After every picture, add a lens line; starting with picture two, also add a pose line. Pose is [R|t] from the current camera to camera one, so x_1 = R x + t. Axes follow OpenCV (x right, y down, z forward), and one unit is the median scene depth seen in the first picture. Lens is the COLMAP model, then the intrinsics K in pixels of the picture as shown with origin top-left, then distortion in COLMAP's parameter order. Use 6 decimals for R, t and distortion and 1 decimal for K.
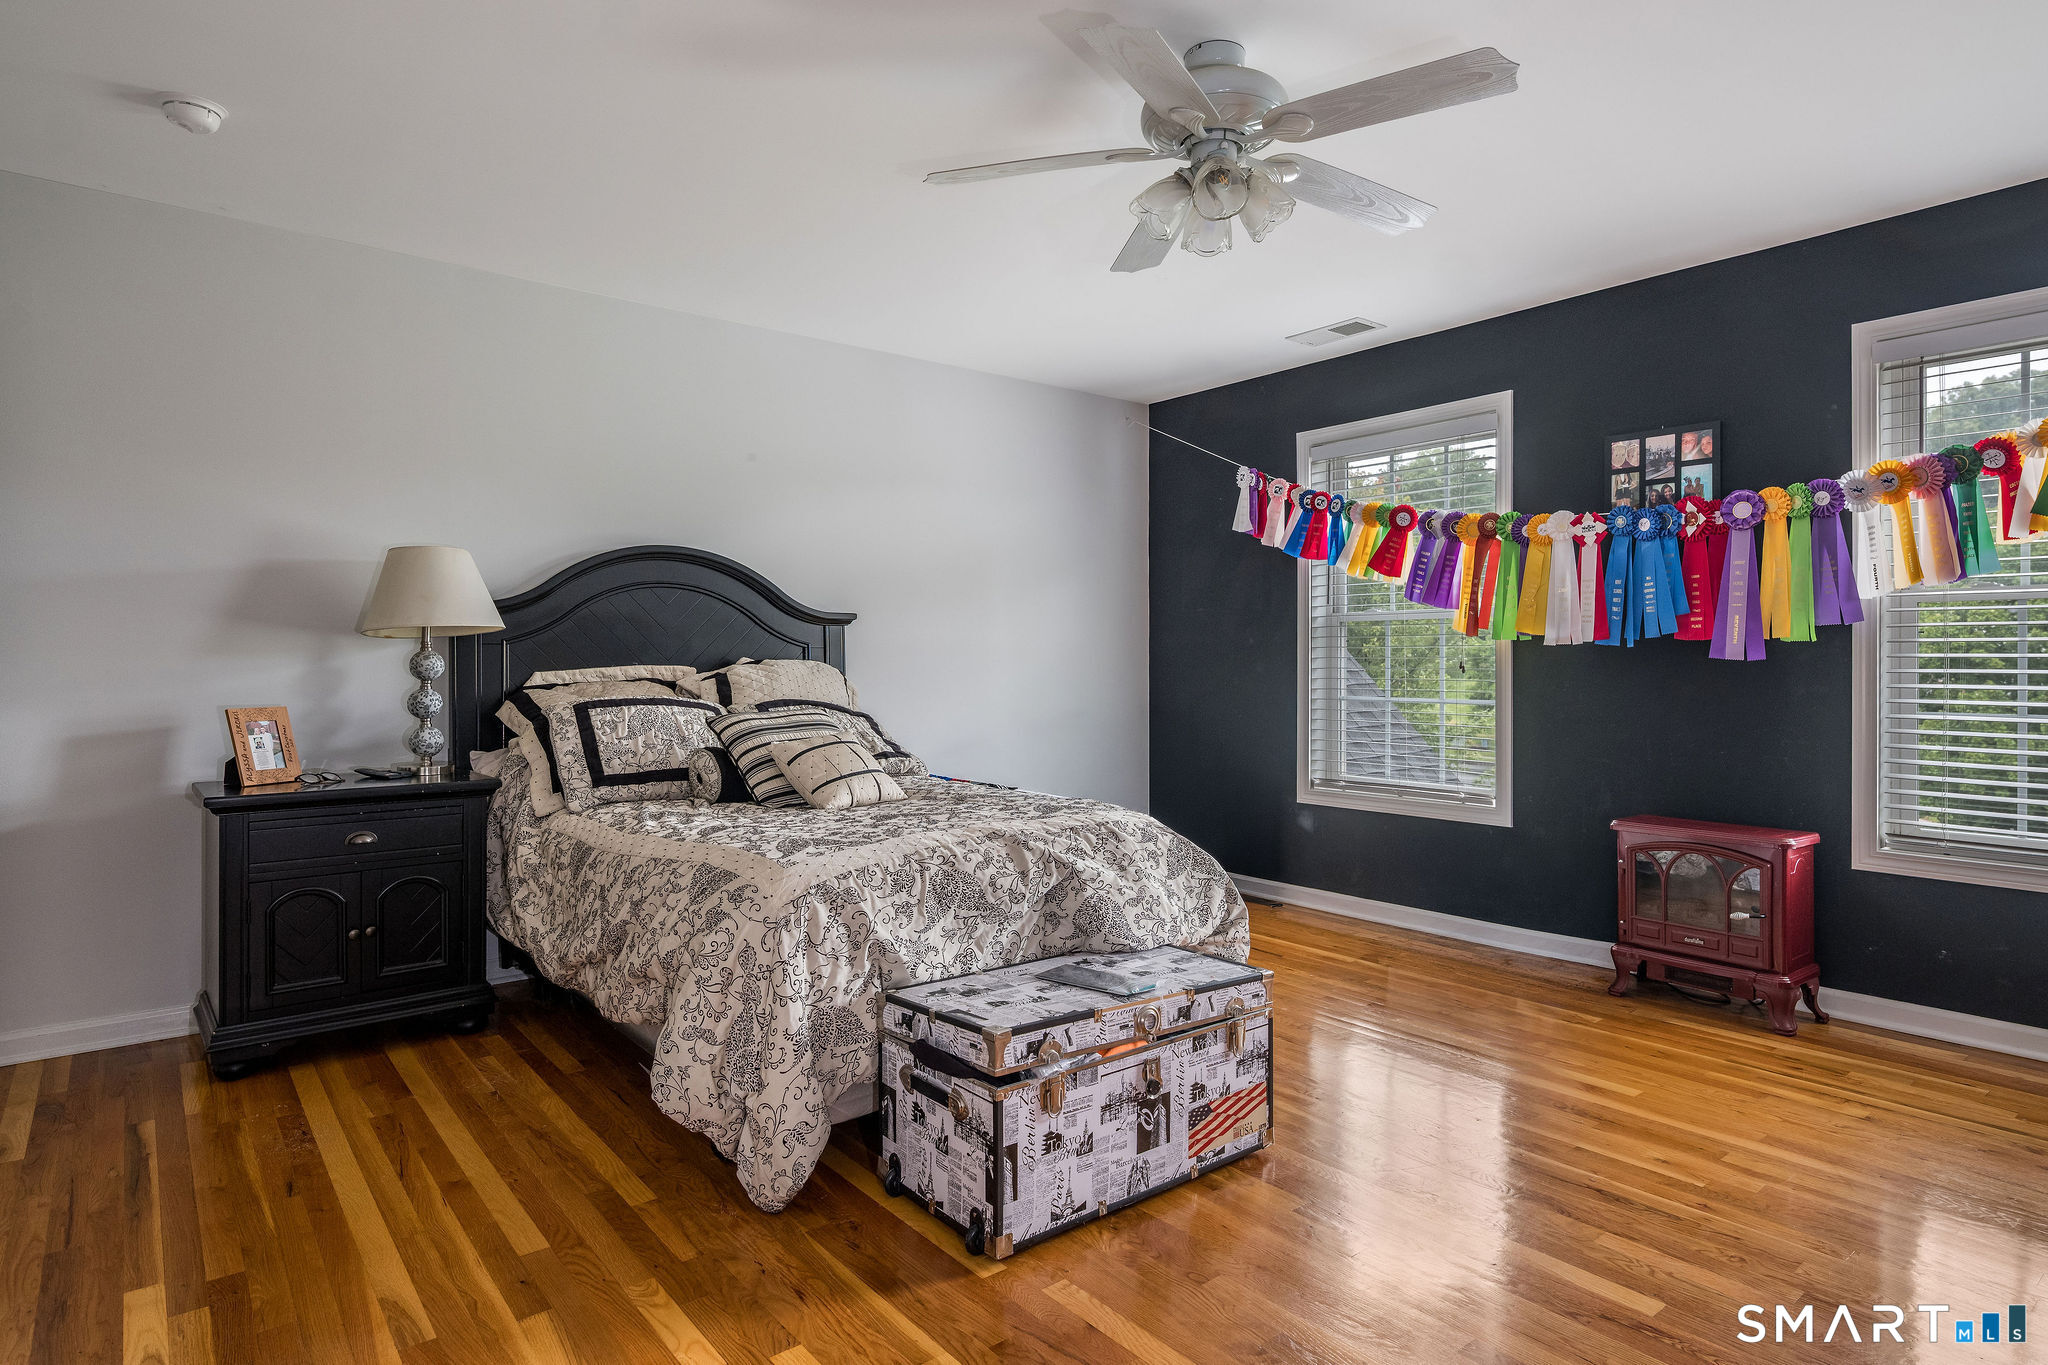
lens RADIAL K [[1124.4, 0, 1020.6], [0, 1124.4, 670.4], [0, 0, 1]] dist [-0.007070, -0.000261]
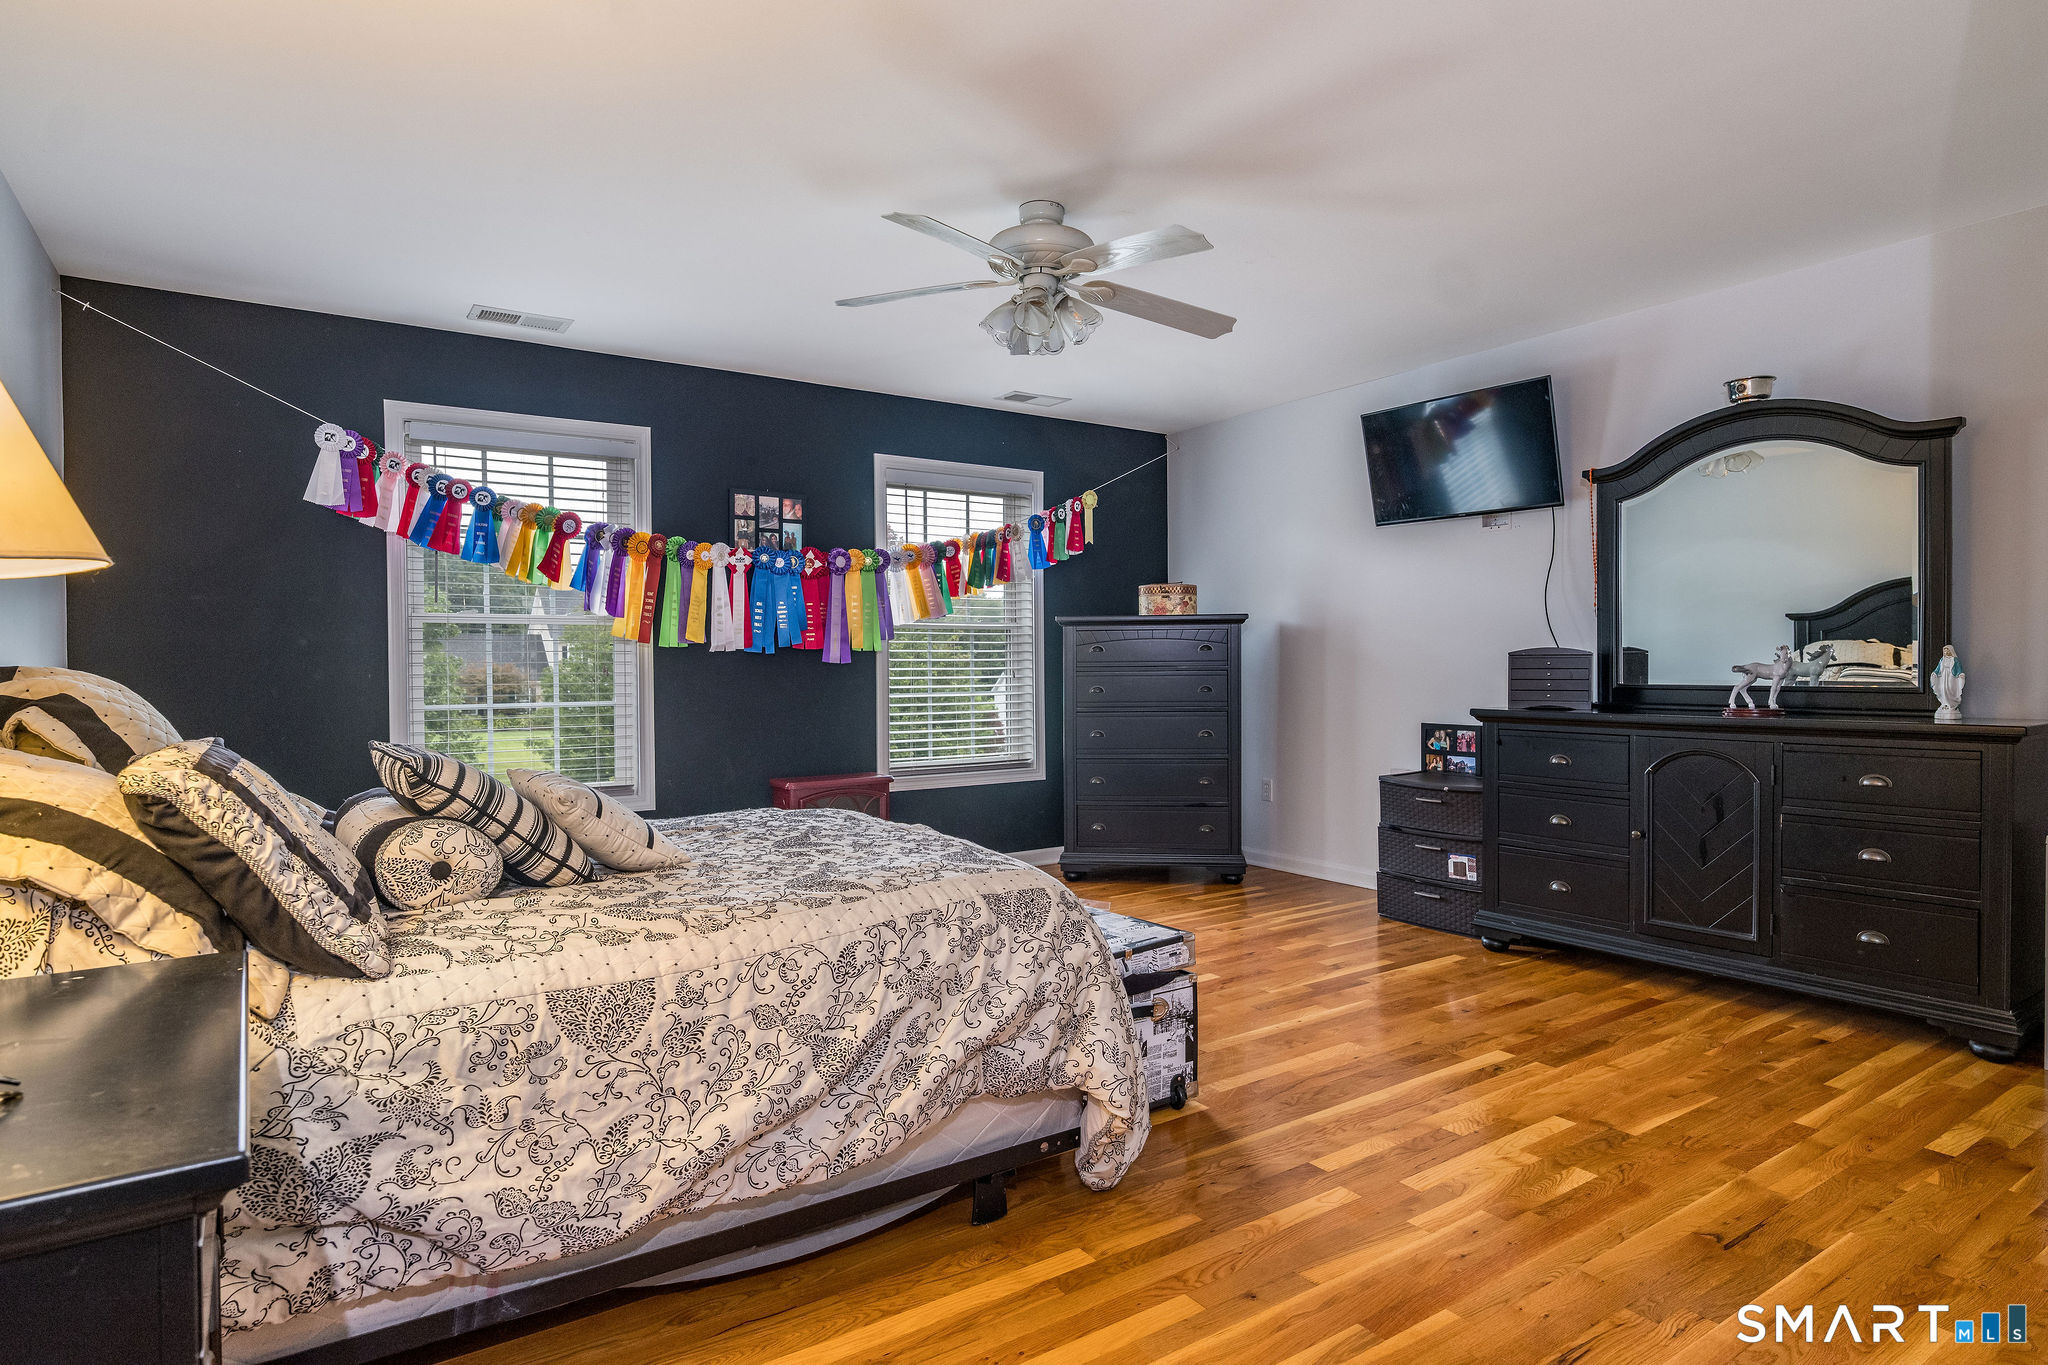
lens RADIAL K [[1124.4, 0, 1025.7], [0, 1124.4, 679.3], [0, 0, 1]] dist [-0.007070, -0.000261]
pose [[0.070084, -0.015497, 0.997421, -0.764332], [0.011778, 0.999822, 0.014706, -0.006050], [-0.997472, 0.010716, 0.070254, 0.601876]]
